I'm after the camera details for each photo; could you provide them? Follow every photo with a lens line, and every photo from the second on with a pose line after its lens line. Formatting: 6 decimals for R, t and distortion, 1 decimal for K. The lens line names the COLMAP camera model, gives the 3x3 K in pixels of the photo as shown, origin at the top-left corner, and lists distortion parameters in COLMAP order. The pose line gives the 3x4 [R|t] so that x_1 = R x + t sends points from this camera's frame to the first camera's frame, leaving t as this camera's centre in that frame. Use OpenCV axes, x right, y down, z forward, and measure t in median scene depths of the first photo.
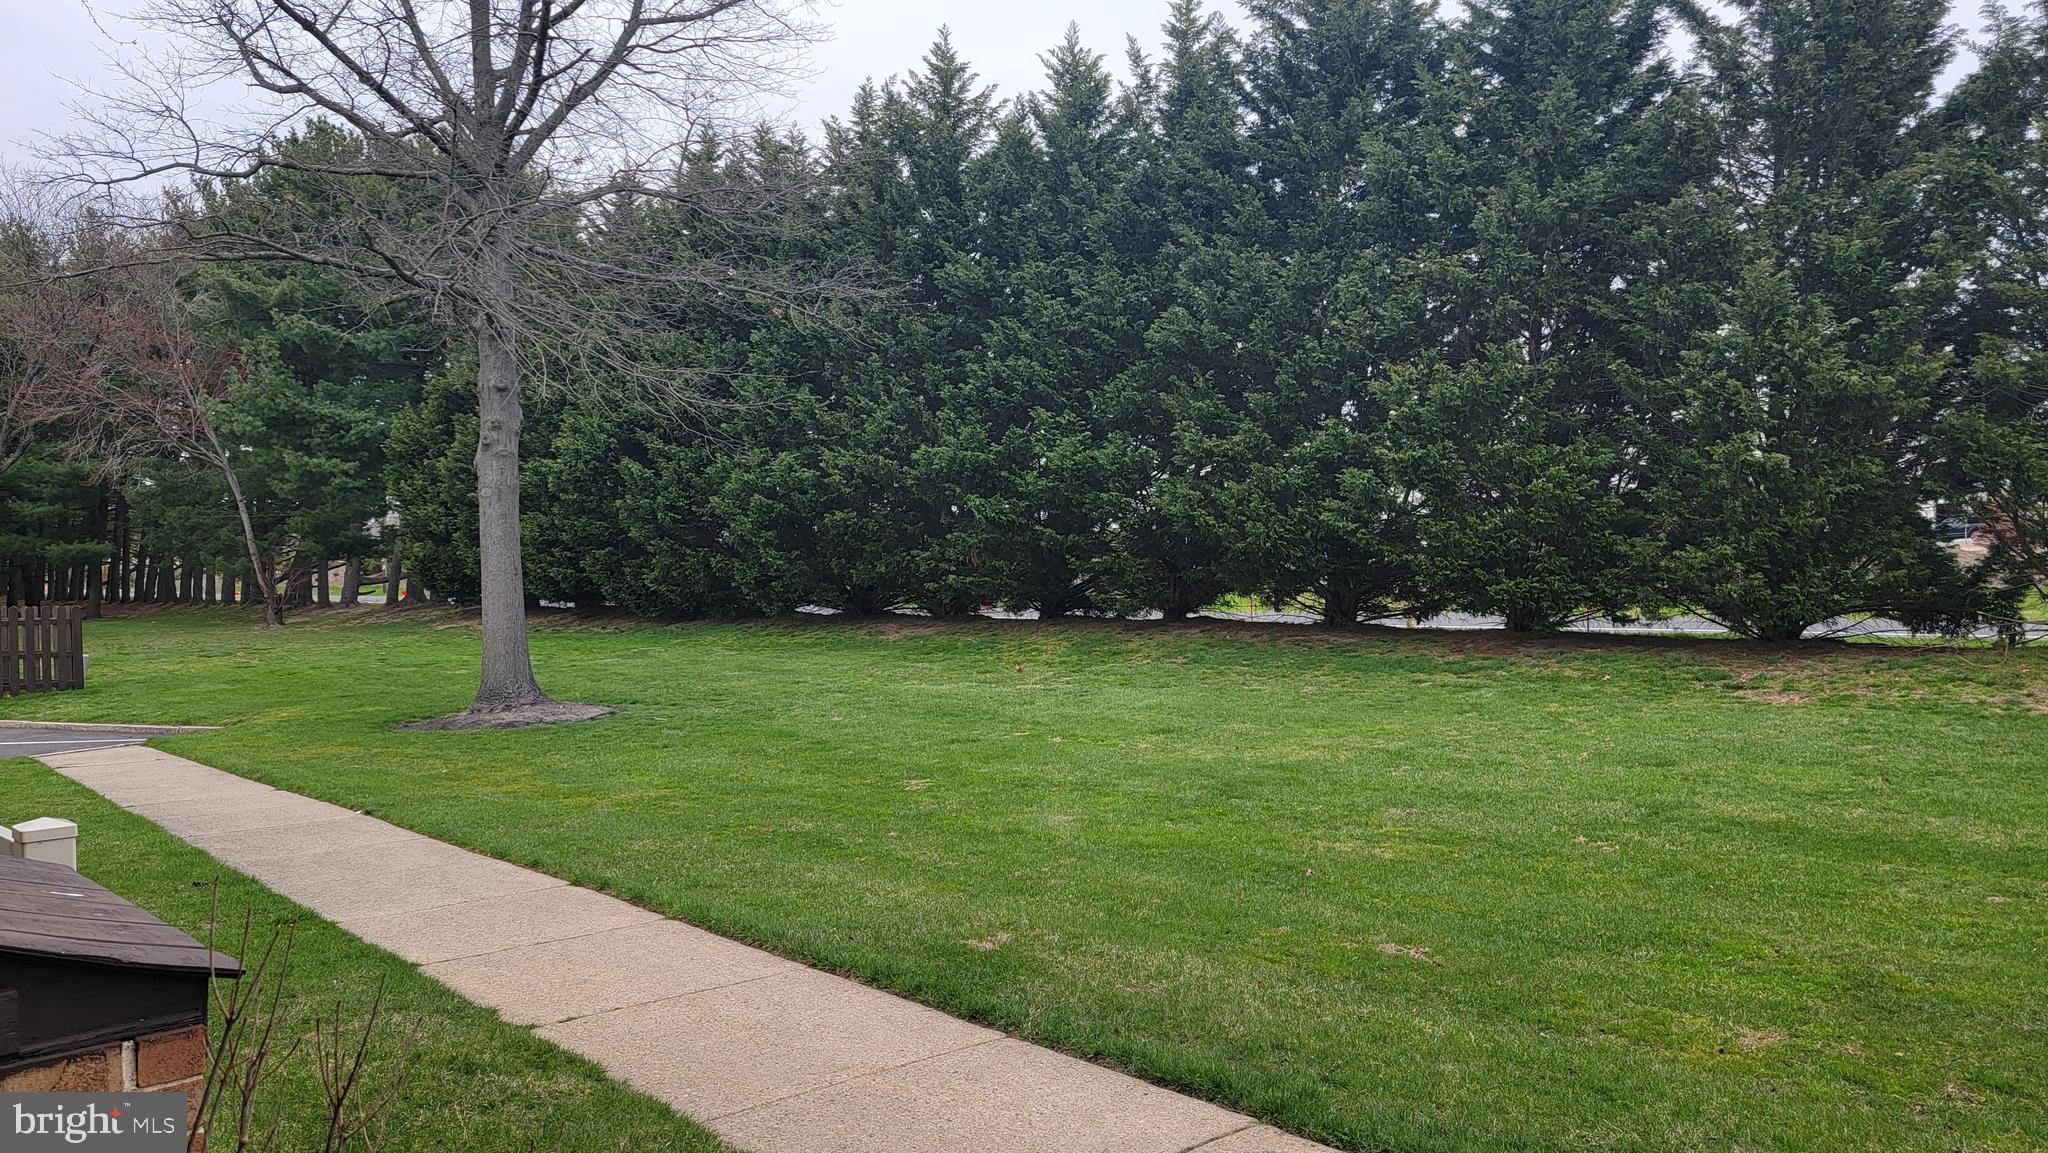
lens RADIAL K [[1392.2, 0, 1043.6], [0, 1392.2, 582.2], [0, 0, 1]] dist [0.025749, -0.006934]
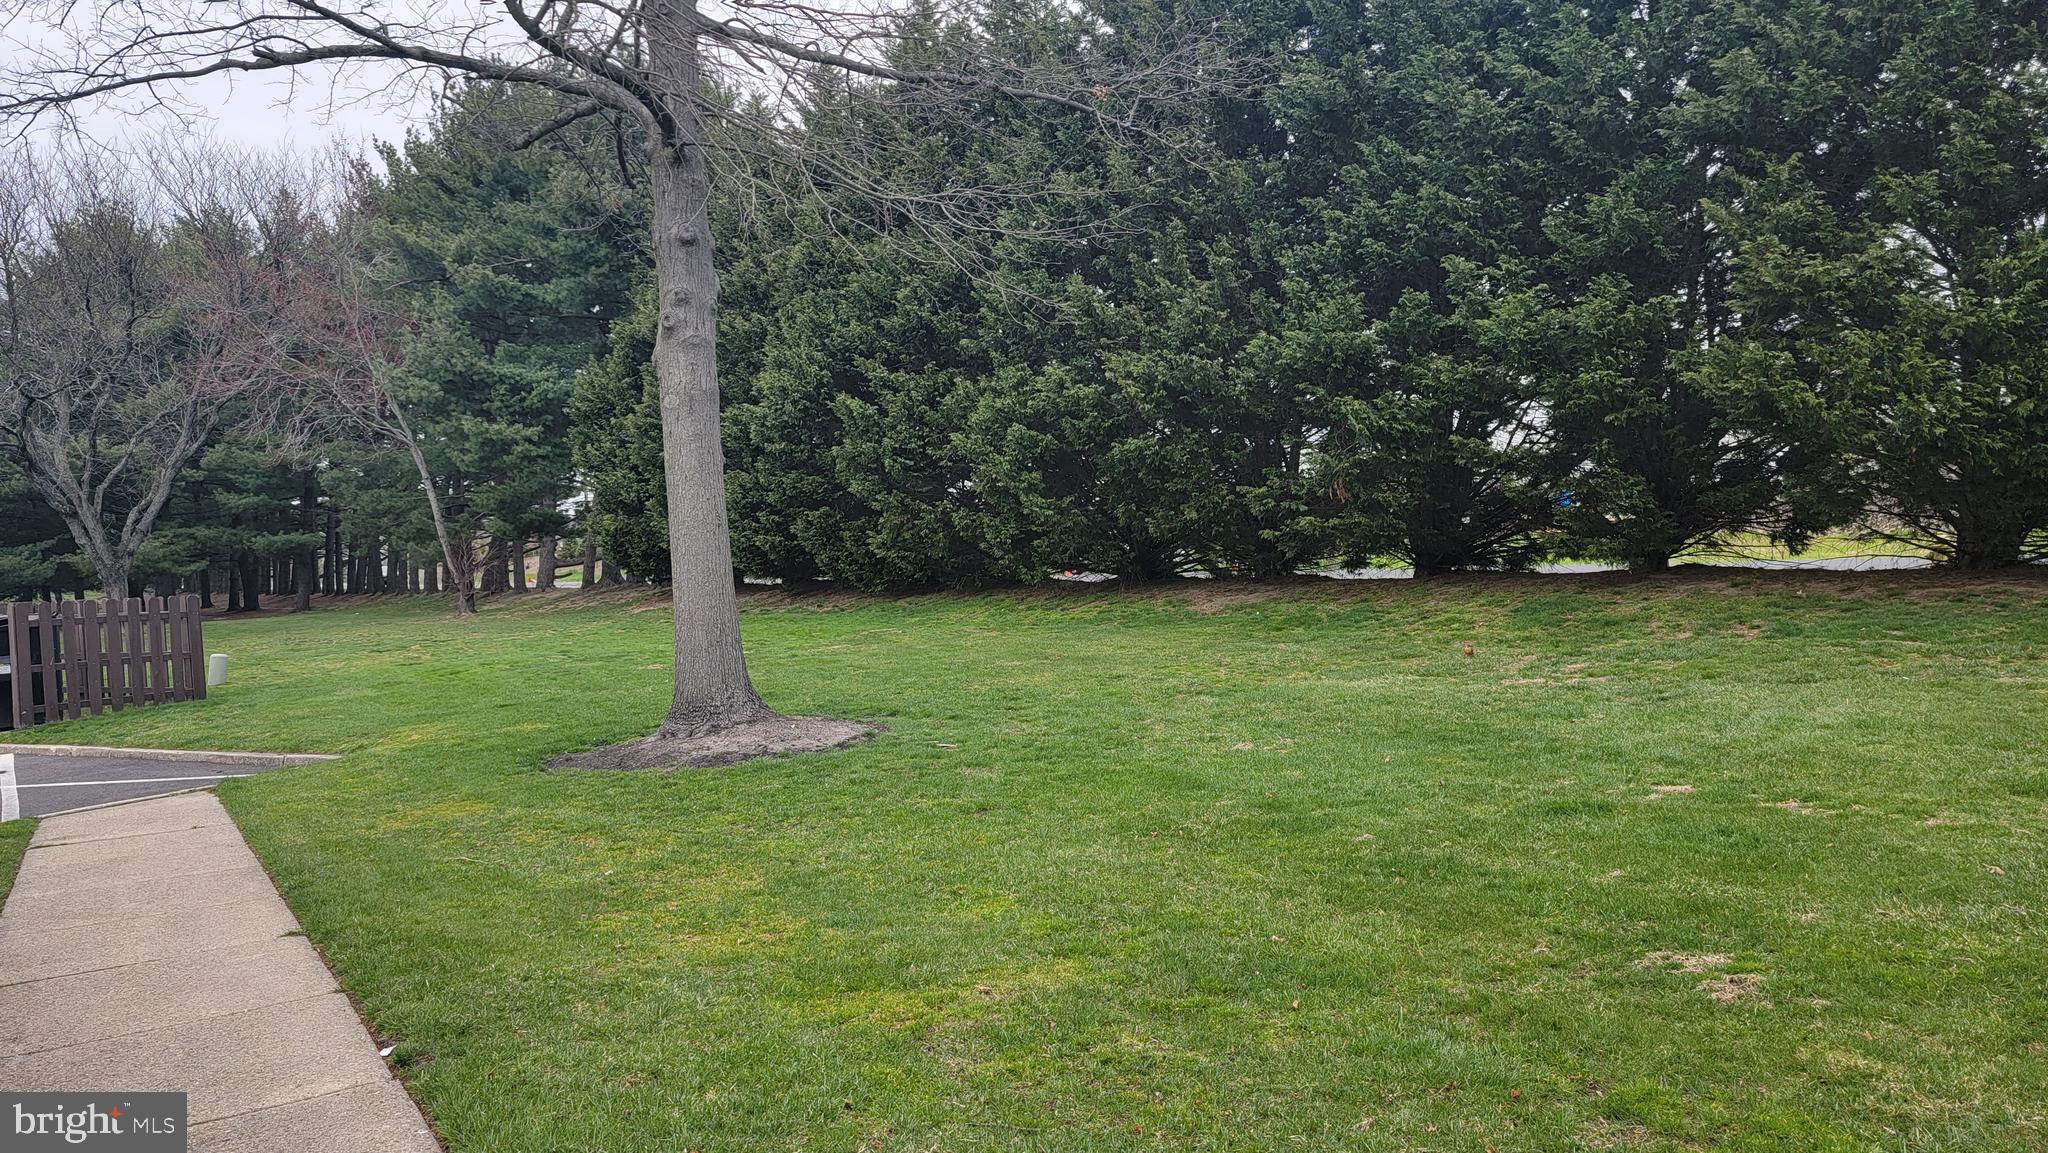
lens RADIAL K [[1392.2, 0, 1014.1], [0, 1392.2, 579.7], [0, 0, 1]] dist [0.025749, -0.006934]
pose [[0.988221, -0.030808, -0.149903, -0.086590], [0.033587, 0.999307, 0.016041, 0.008538], [0.149305, -0.020887, 0.988571, 0.225243]]
